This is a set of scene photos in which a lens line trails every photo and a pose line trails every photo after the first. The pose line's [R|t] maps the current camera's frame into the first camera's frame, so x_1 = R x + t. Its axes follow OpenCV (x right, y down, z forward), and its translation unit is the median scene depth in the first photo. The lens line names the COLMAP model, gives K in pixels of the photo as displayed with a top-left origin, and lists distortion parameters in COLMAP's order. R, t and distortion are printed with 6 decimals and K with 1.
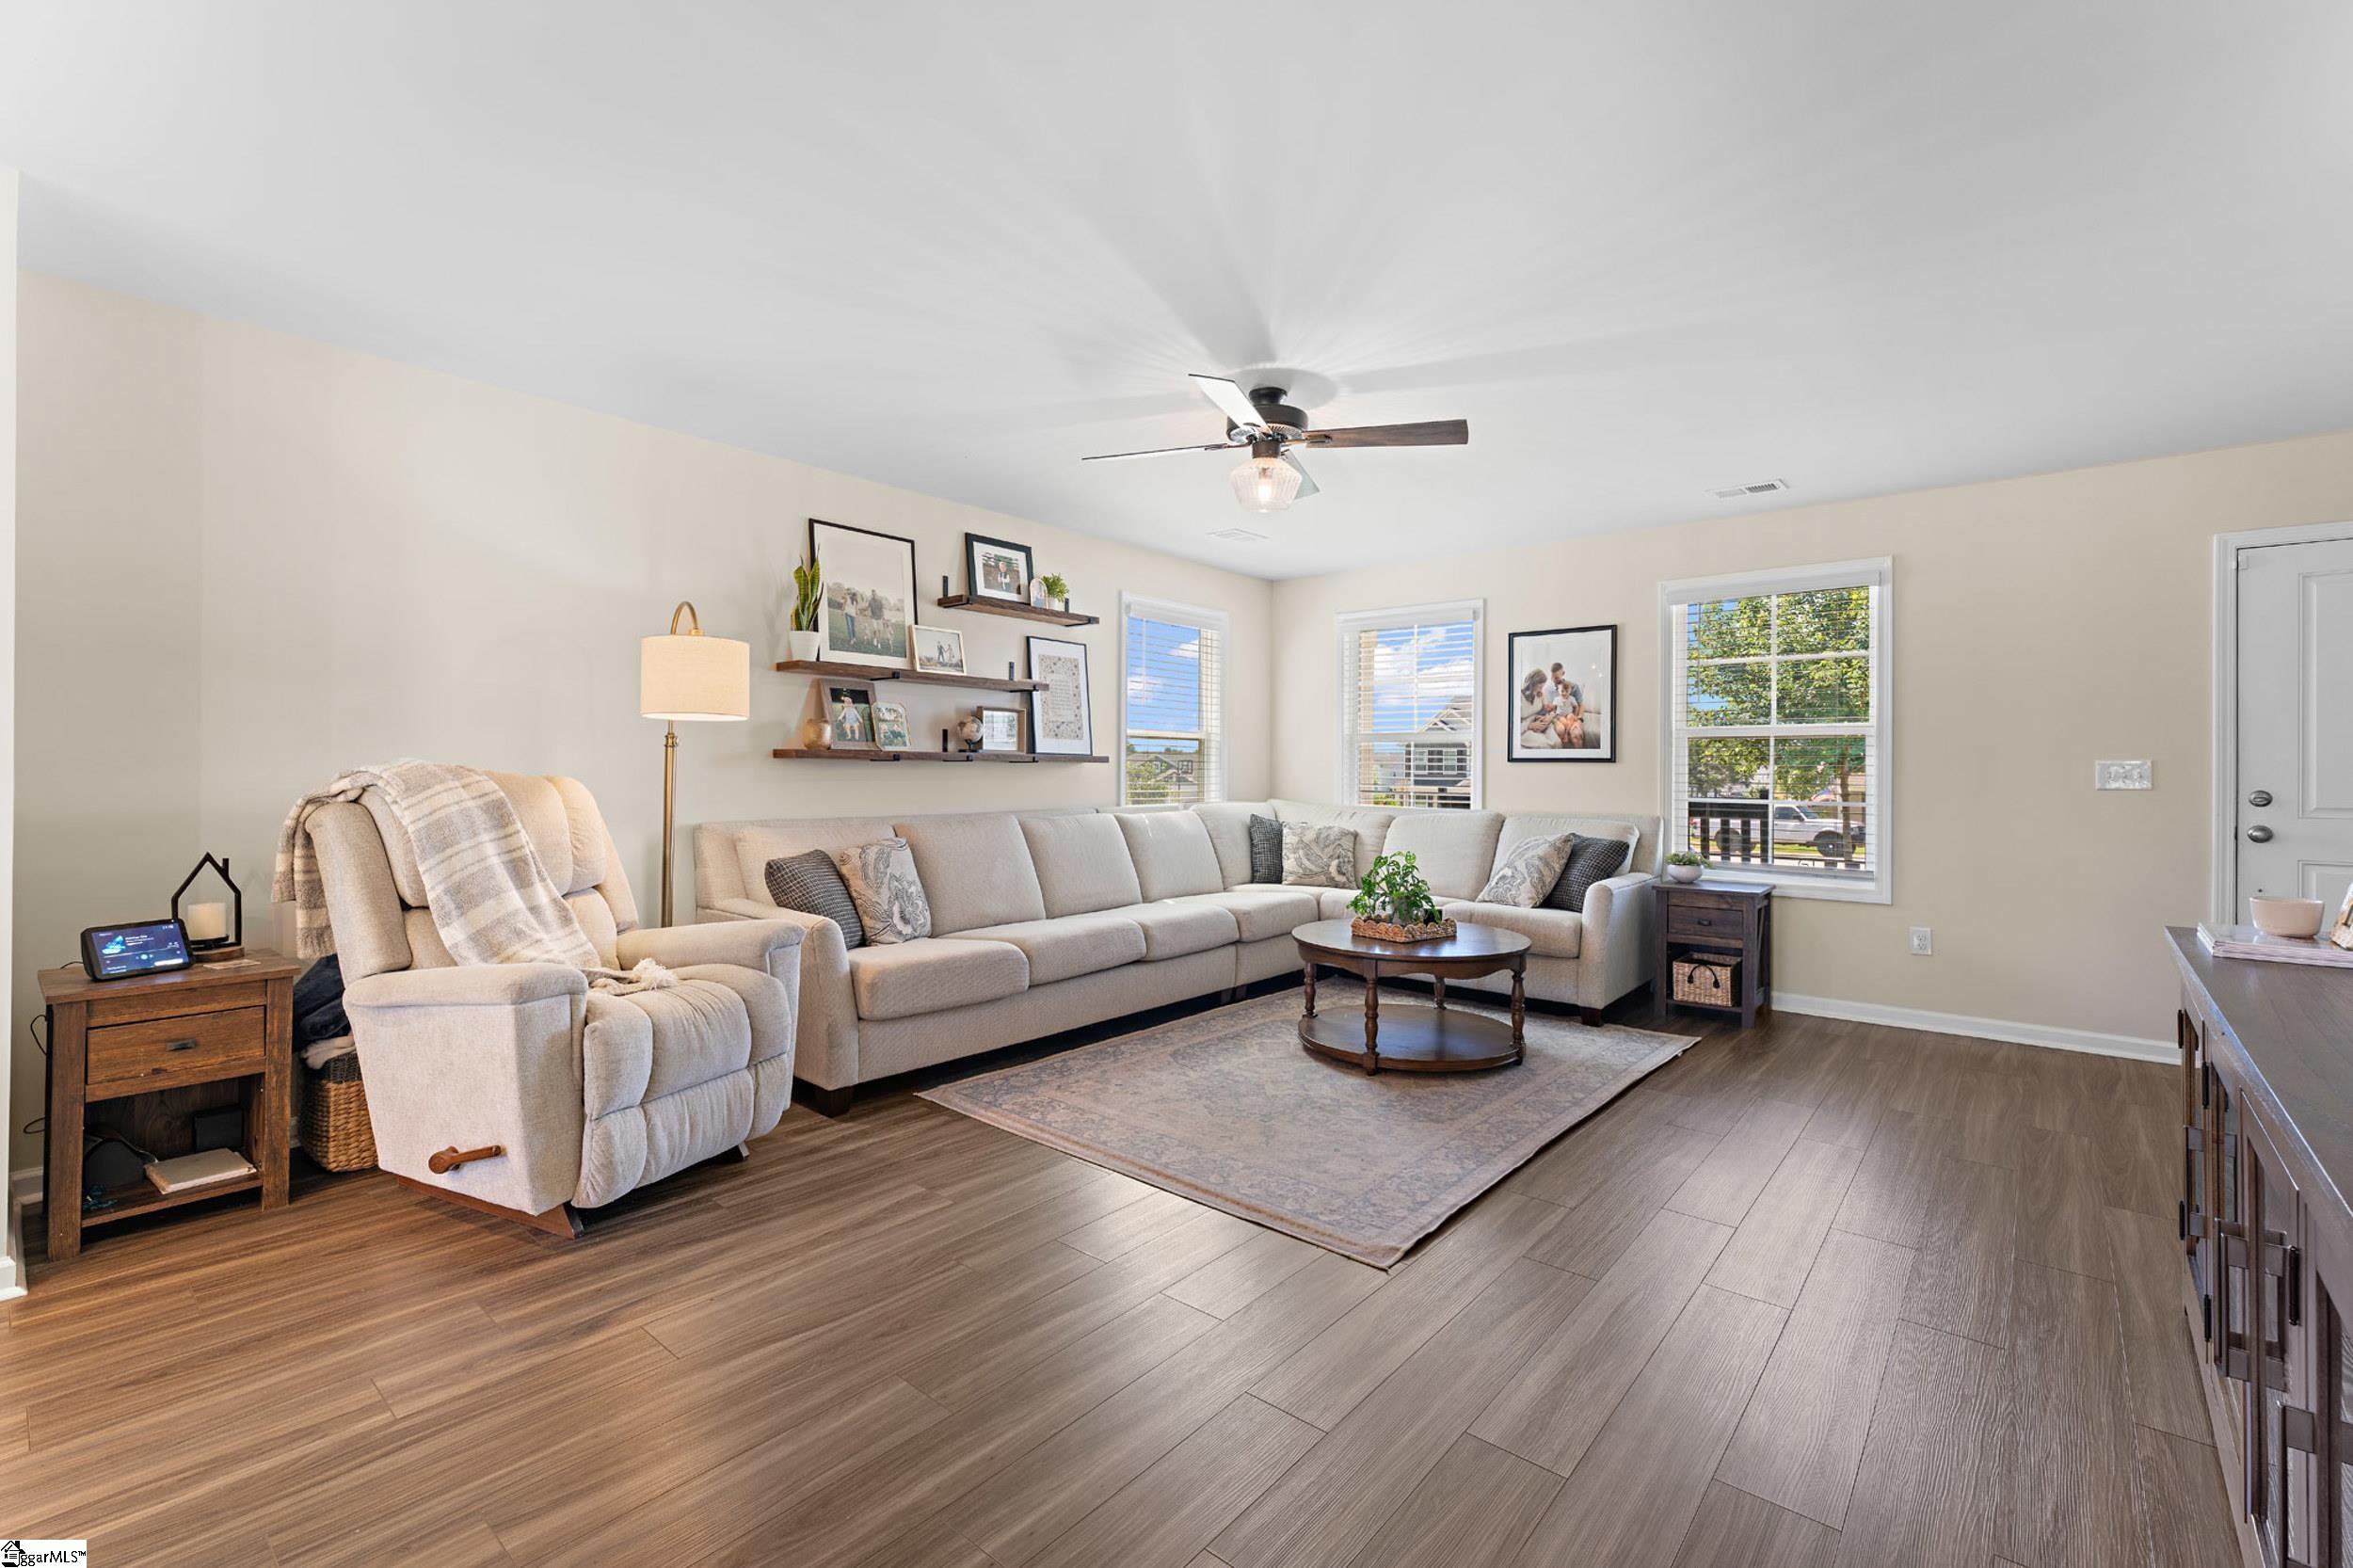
lens RADIAL K [[1007.9, 0, 1162.8], [0, 1007.9, 774.6], [0, 0, 1]] dist [-0.002253, -0.000344]
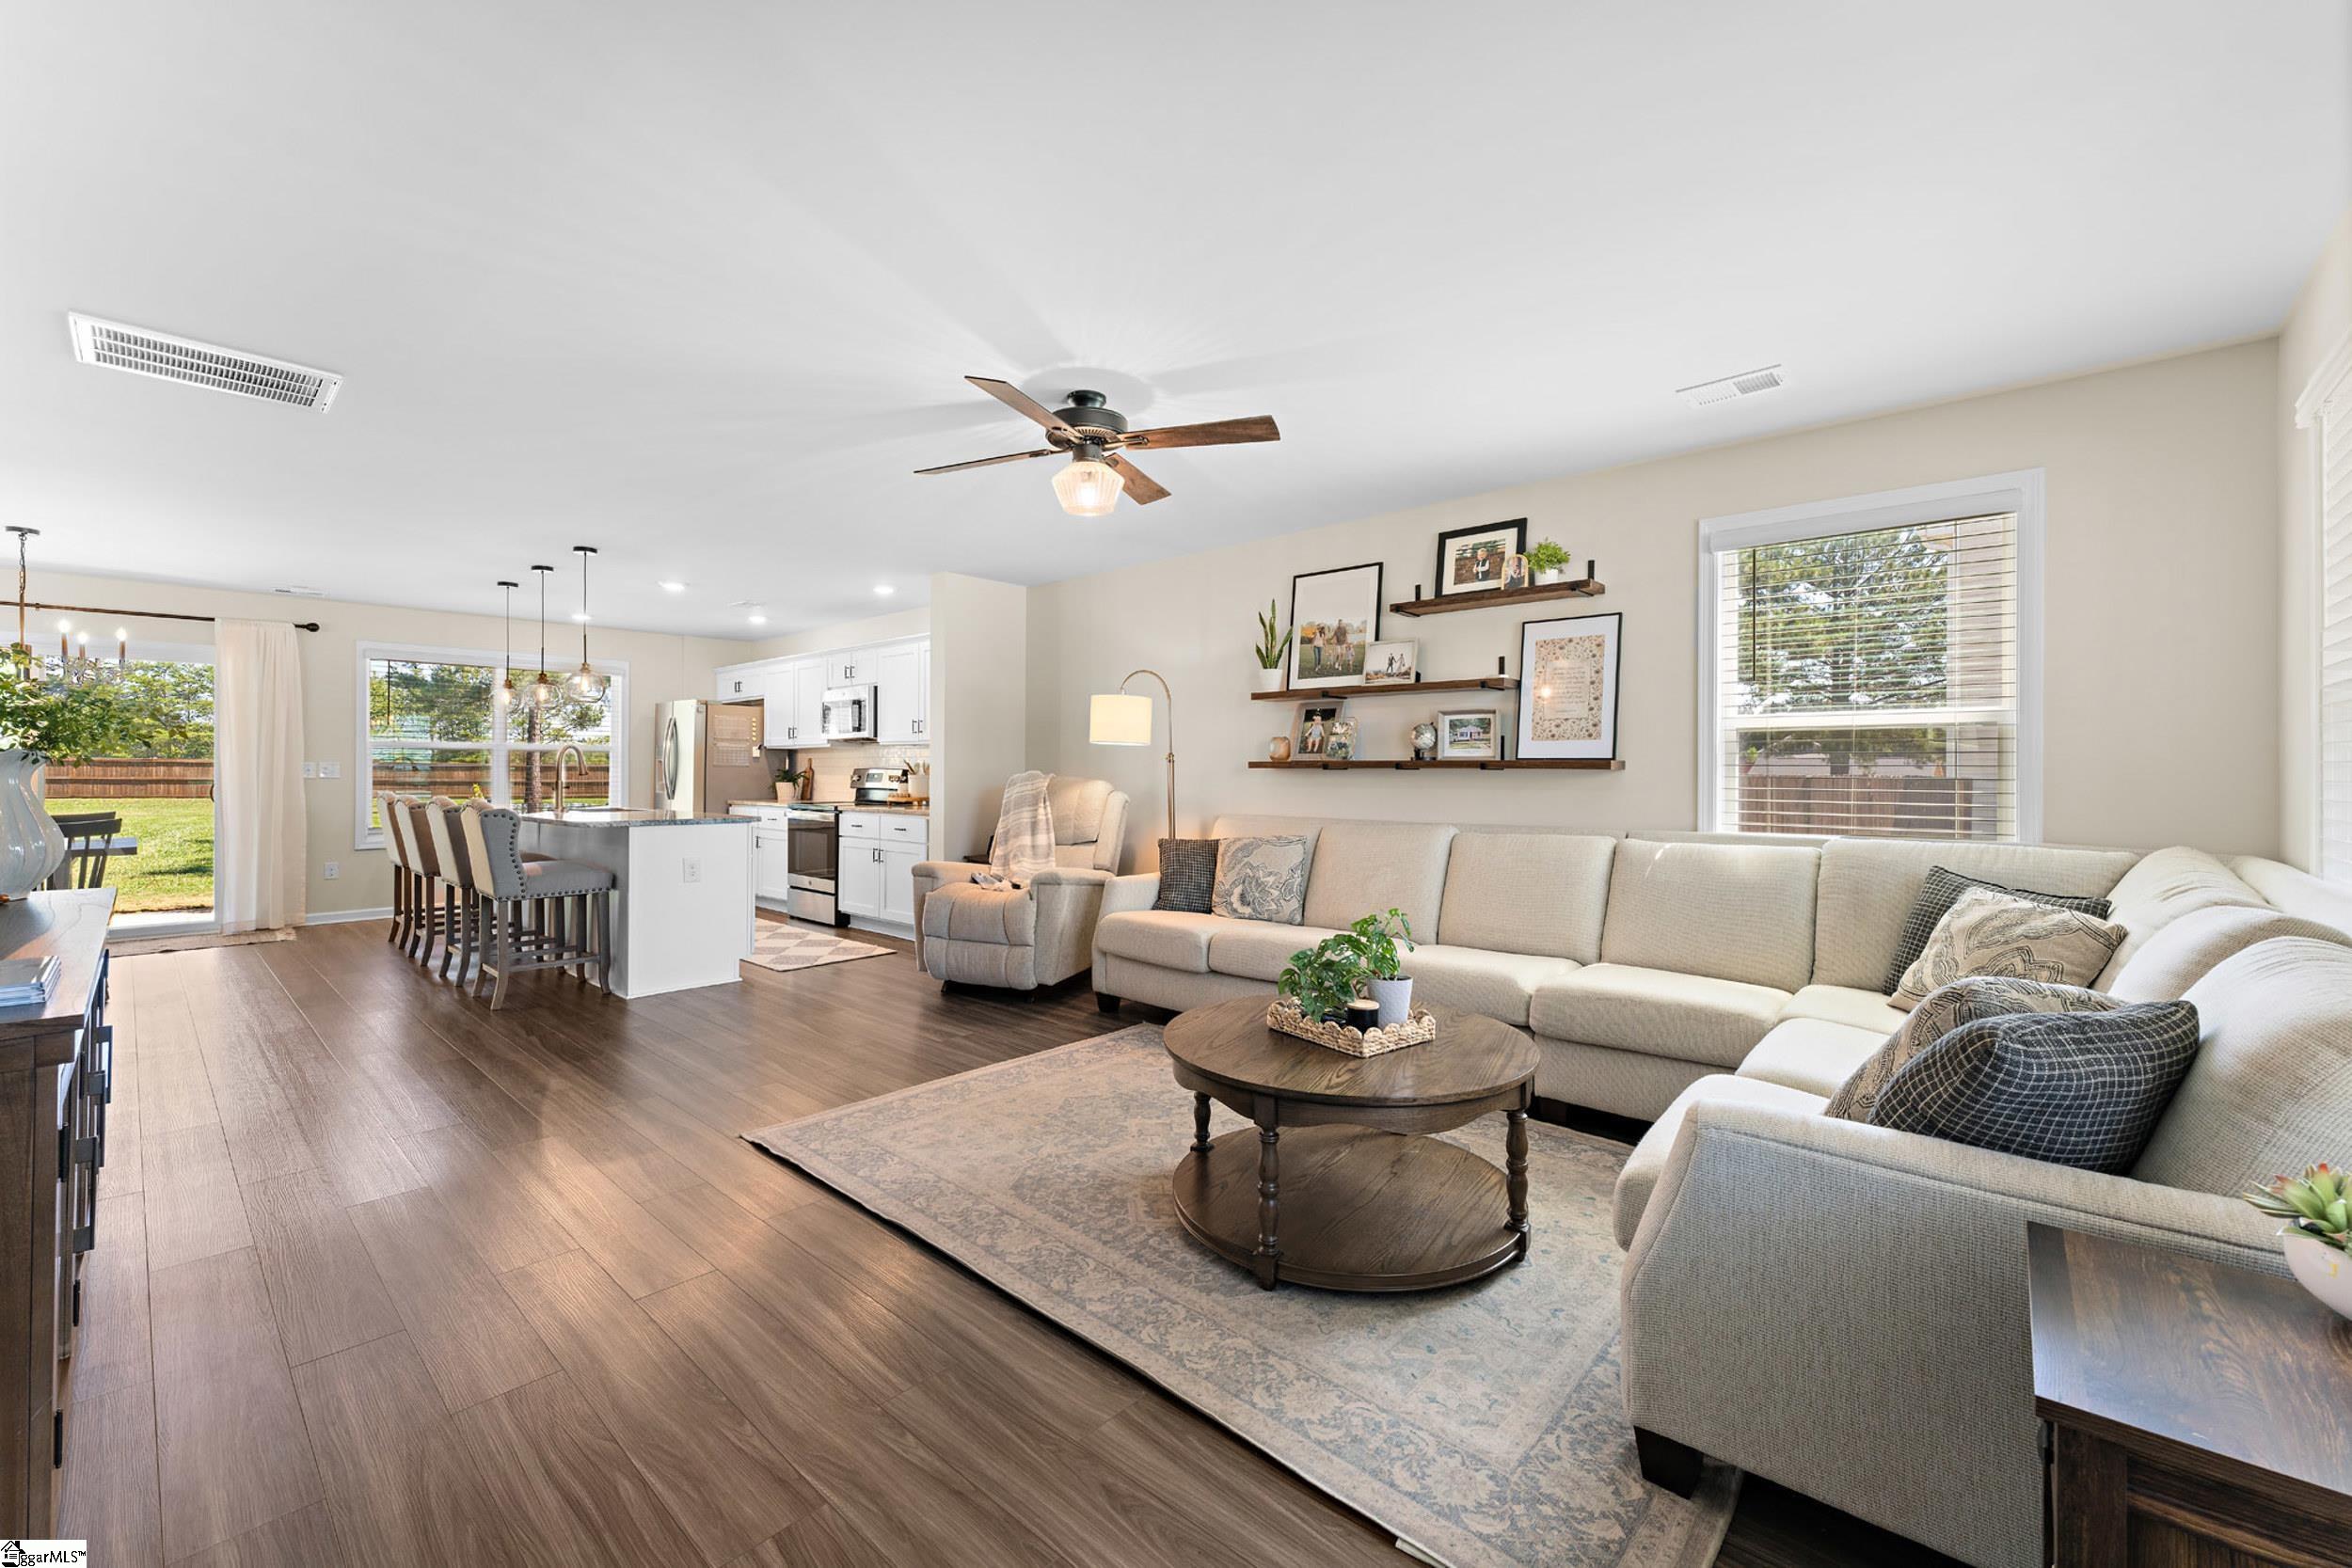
lens RADIAL K [[948.8, 0, 1181.0], [0, 948.8, 770.4], [0, 0, 1]] dist [-0.000735, 0.000057]
pose [[-0.014112, -0.004478, -0.999890, 1.023378], [-0.007512, 0.999962, -0.004372, -0.008453], [0.999872, 0.007450, -0.014145, 1.086842]]
